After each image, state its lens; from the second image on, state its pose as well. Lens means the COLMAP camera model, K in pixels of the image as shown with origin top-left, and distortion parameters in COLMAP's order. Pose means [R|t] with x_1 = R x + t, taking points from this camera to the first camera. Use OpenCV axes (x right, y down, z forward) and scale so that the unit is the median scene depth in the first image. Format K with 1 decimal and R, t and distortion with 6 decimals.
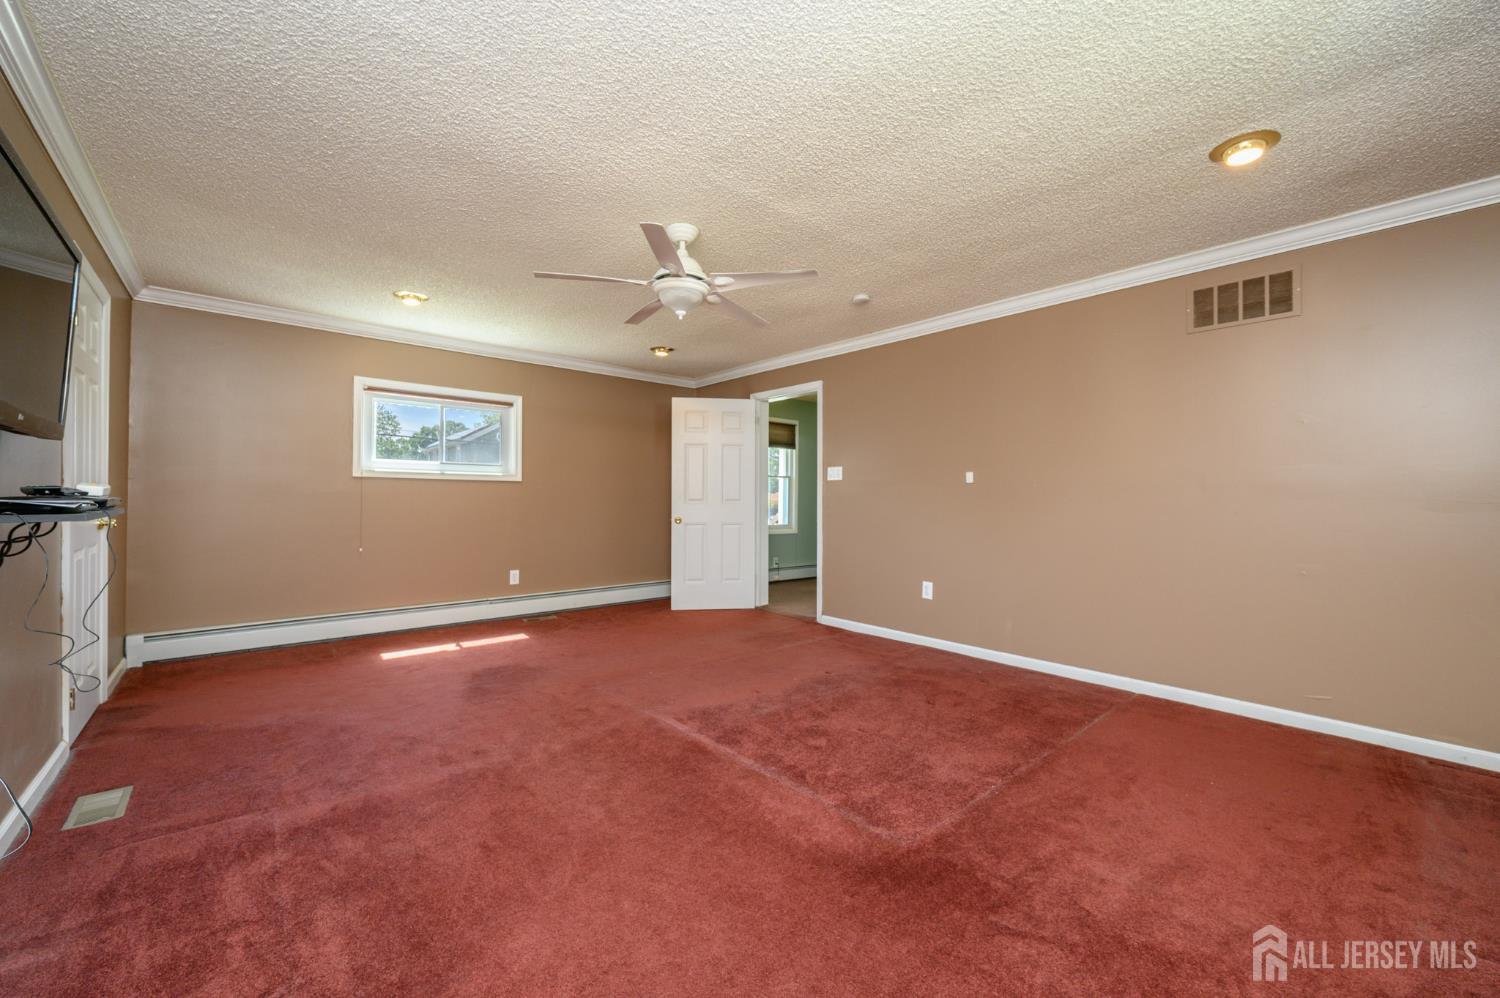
lens RADIAL K [[592.2, 0, 748.9], [0, 592.2, 496.1], [0, 0, 1]] dist [0.016426, -0.002198]
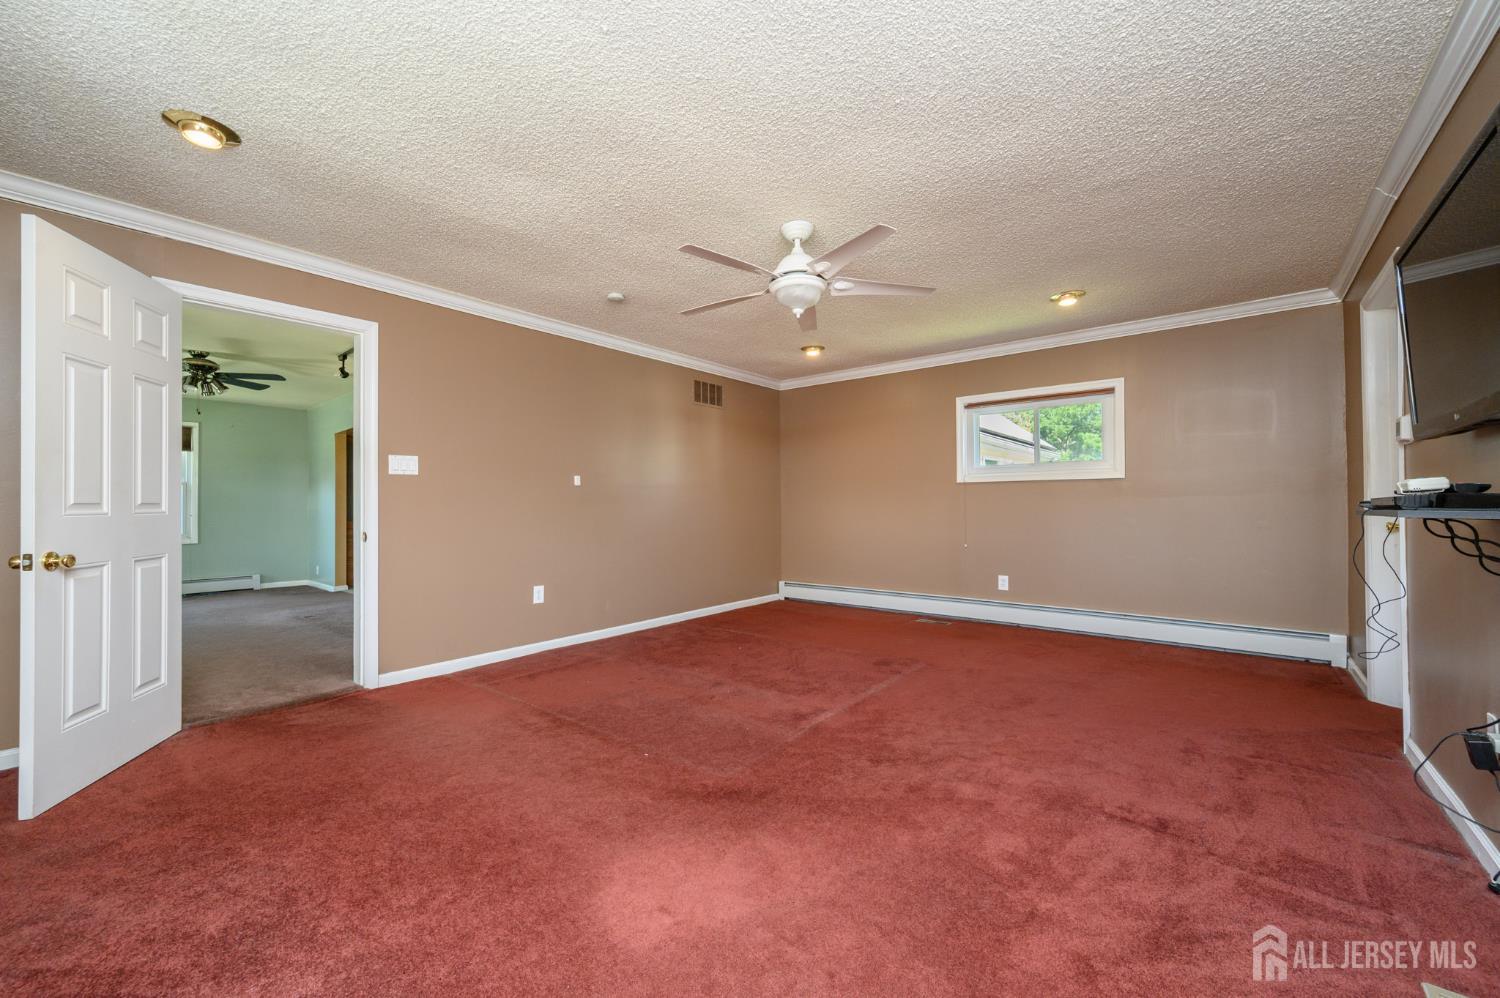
lens RADIAL K [[592.2, 0, 748.9], [0, 592.2, 505.6], [0, 0, 1]] dist [0.016426, -0.002198]
pose [[-0.172886, -0.013004, 0.984856, -0.618420], [-0.002257, 0.999915, 0.012807, 0.000203], [-0.984939, -0.000009, -0.172901, 0.718076]]
